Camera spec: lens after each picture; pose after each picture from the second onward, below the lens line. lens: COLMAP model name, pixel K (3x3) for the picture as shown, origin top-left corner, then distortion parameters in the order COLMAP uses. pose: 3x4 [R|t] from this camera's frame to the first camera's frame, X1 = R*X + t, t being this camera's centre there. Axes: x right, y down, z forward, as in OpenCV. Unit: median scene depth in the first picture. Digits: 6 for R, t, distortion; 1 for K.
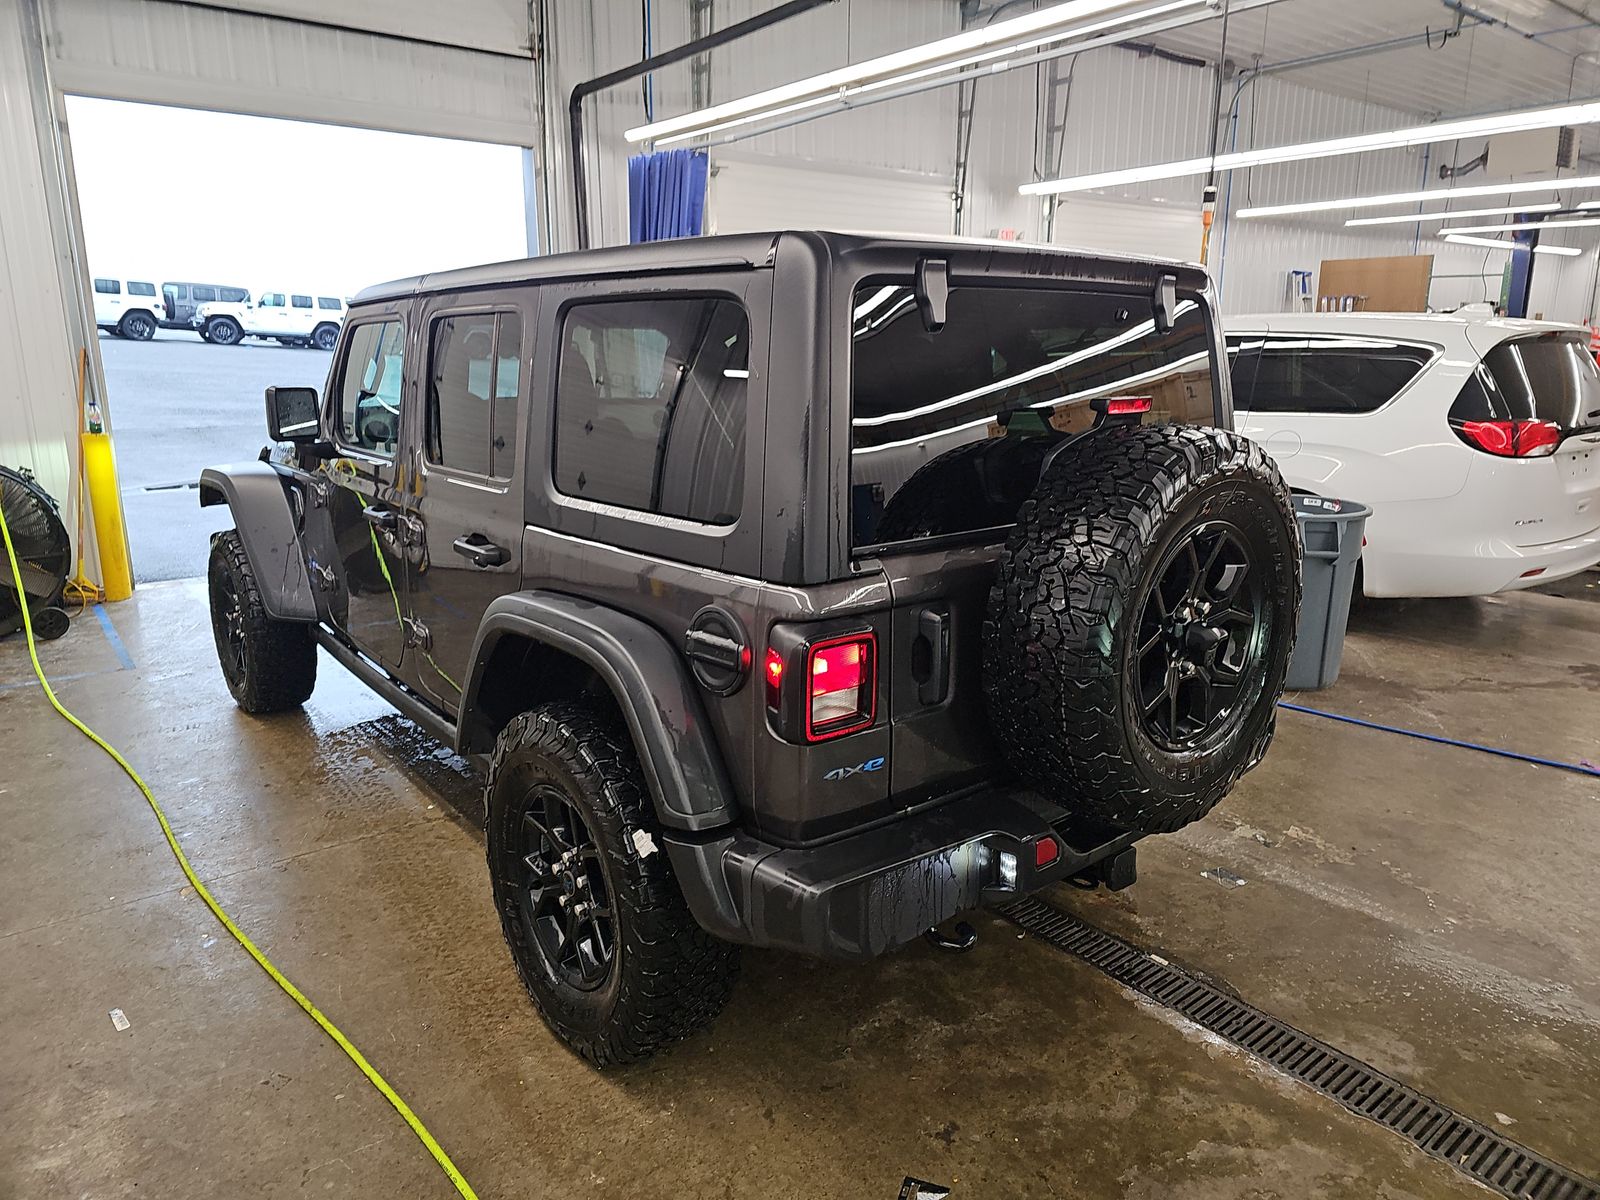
lens RADIAL K [[1068.0, 0, 800.0], [0, 1068.0, 600.0], [0, 0, 1]] dist [0.034333, -0.004506]
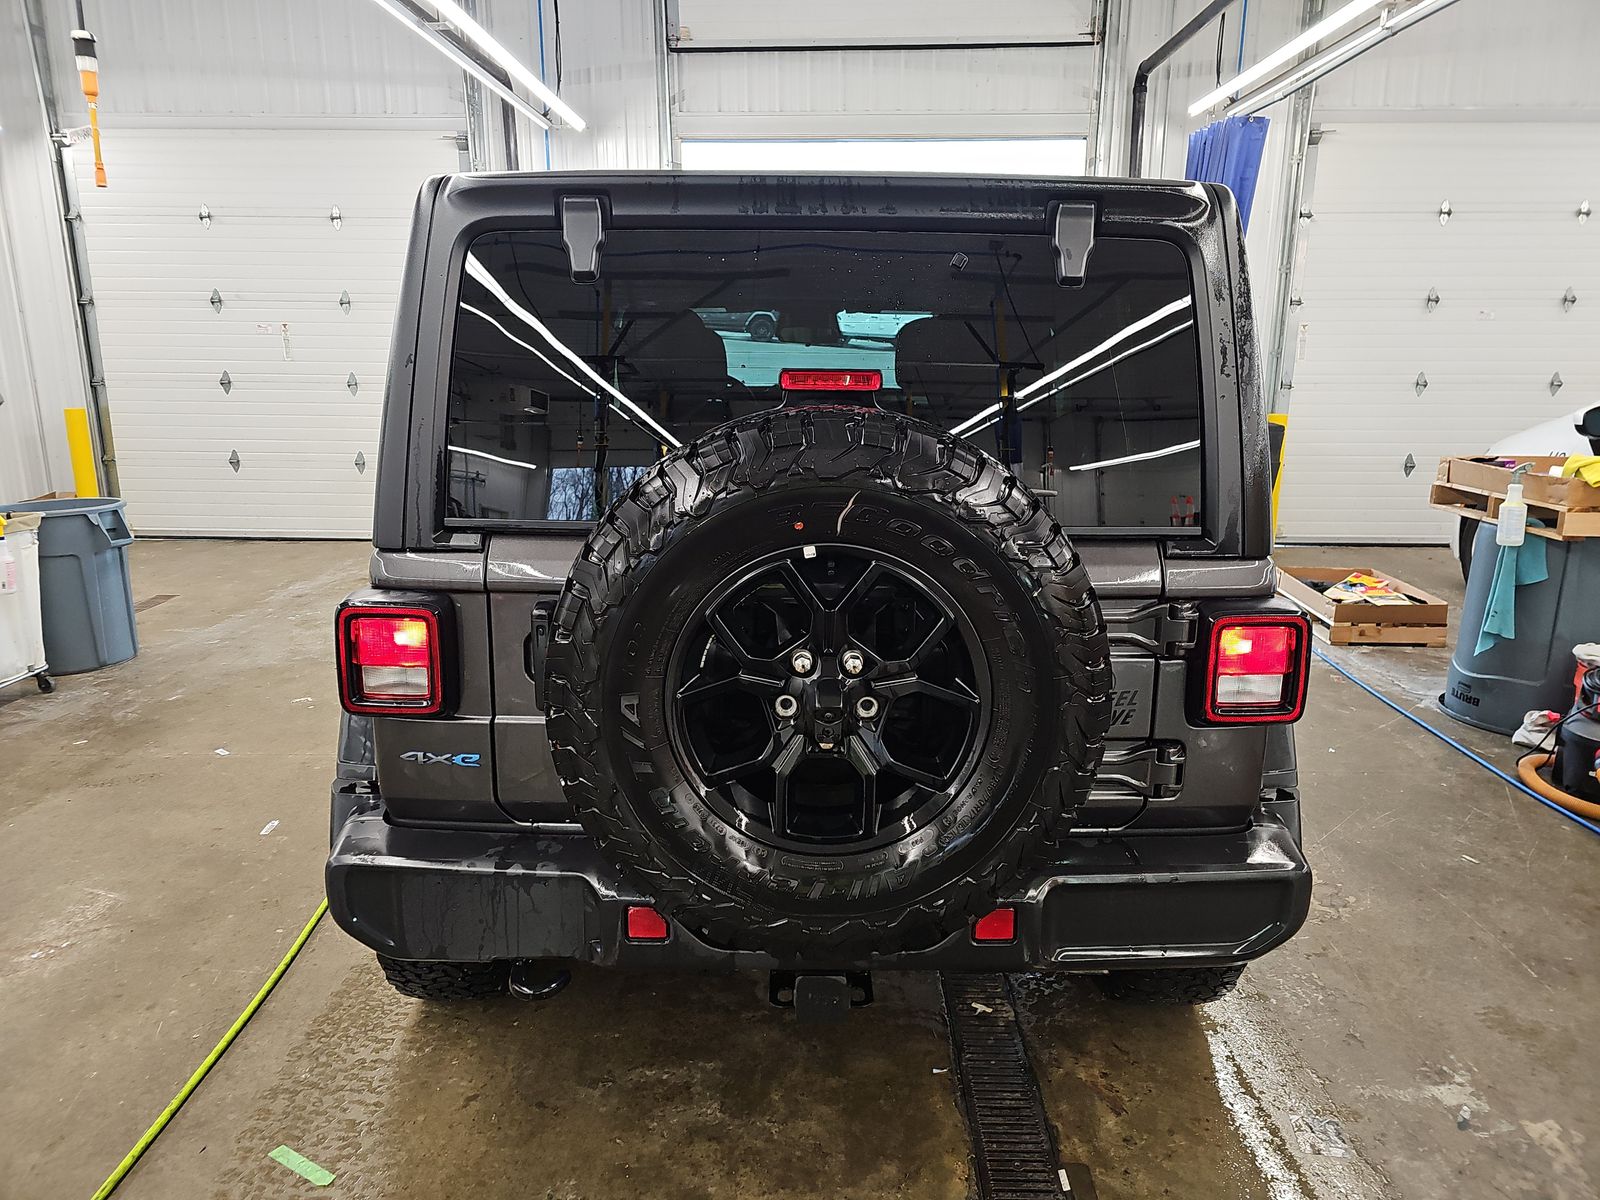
lens RADIAL K [[1059.6, 0, 802.5], [0, 1059.6, 609.3], [0, 0, 1]] dist [0.054570, -0.048498]
pose [[0.765586, 0.157274, -0.623813, 0.552453], [-0.157546, 0.985966, 0.055228, -0.044915], [0.623745, 0.055997, 0.779620, 0.304655]]
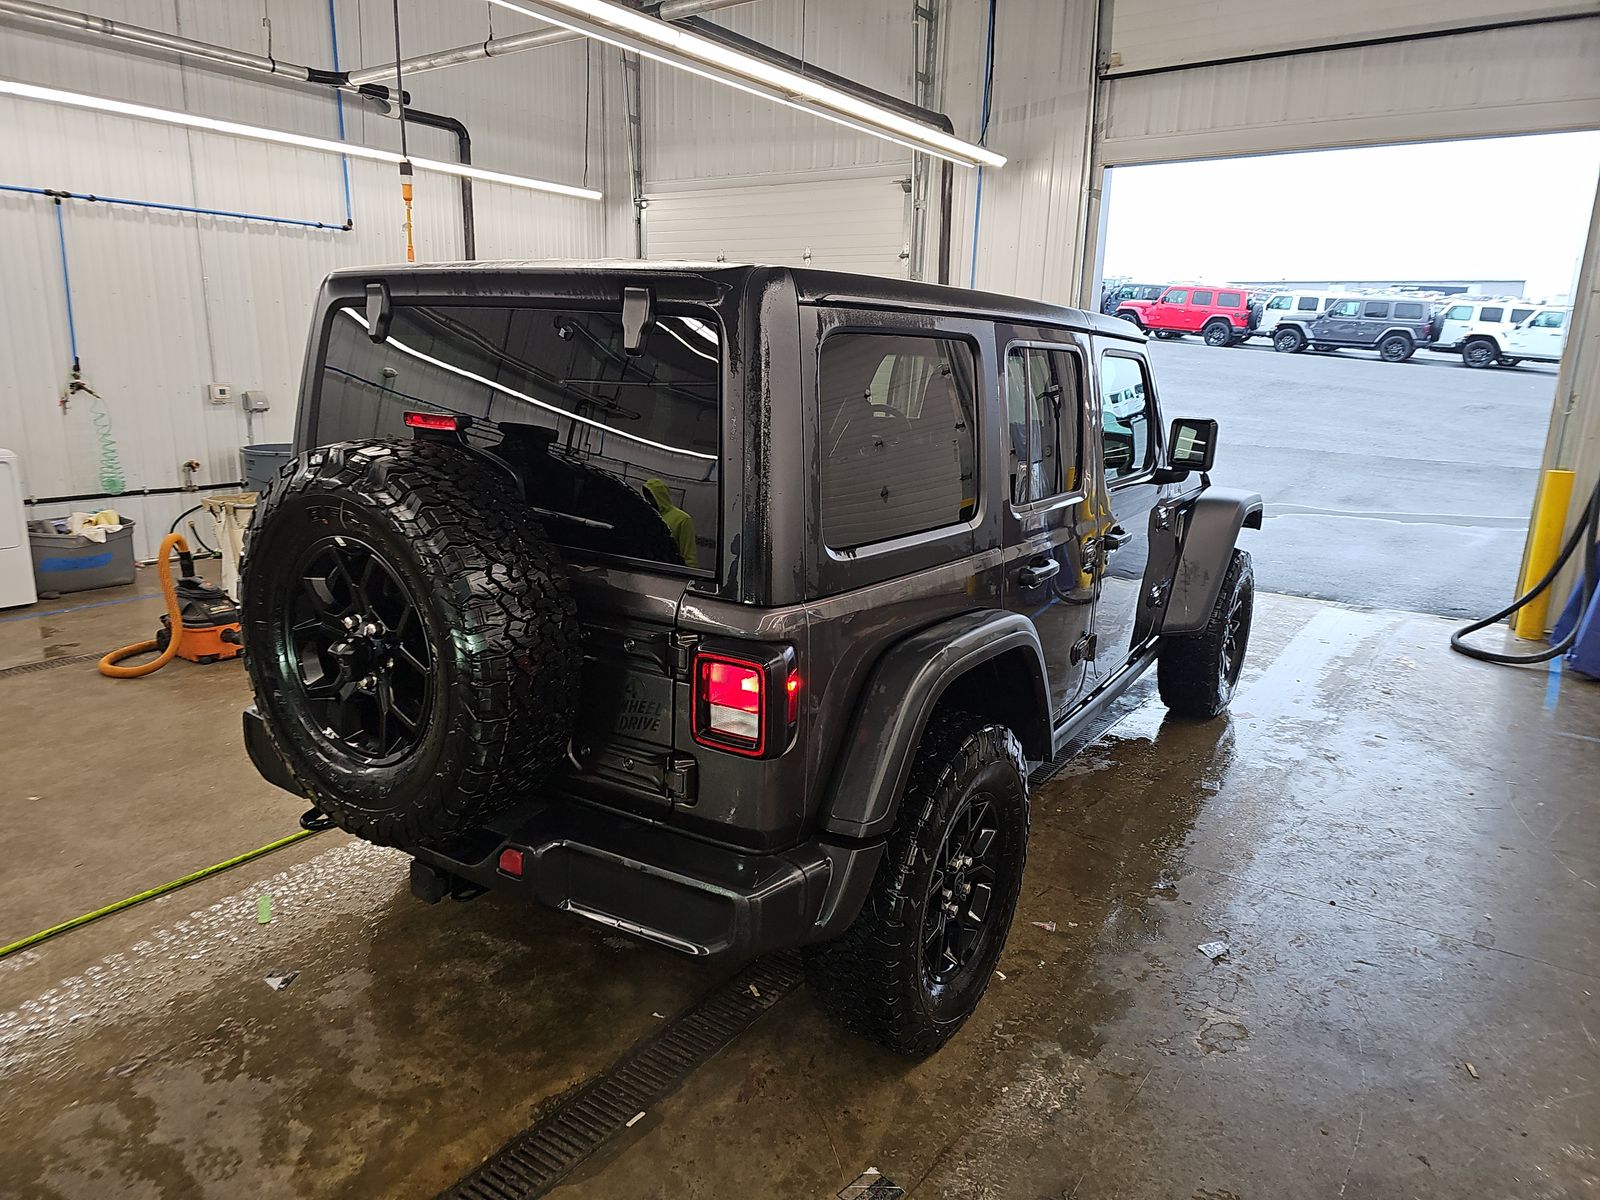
lens RADIAL K [[1059.6, 0, 802.5], [0, 1059.6, 609.3], [0, 0, 1]] dist [0.054570, -0.048498]
pose [[0.278146, 0.237802, -0.930637, 0.980757], [-0.254975, 0.952390, 0.167155, -0.192867], [0.926079, 0.190796, 0.325537, 0.738124]]
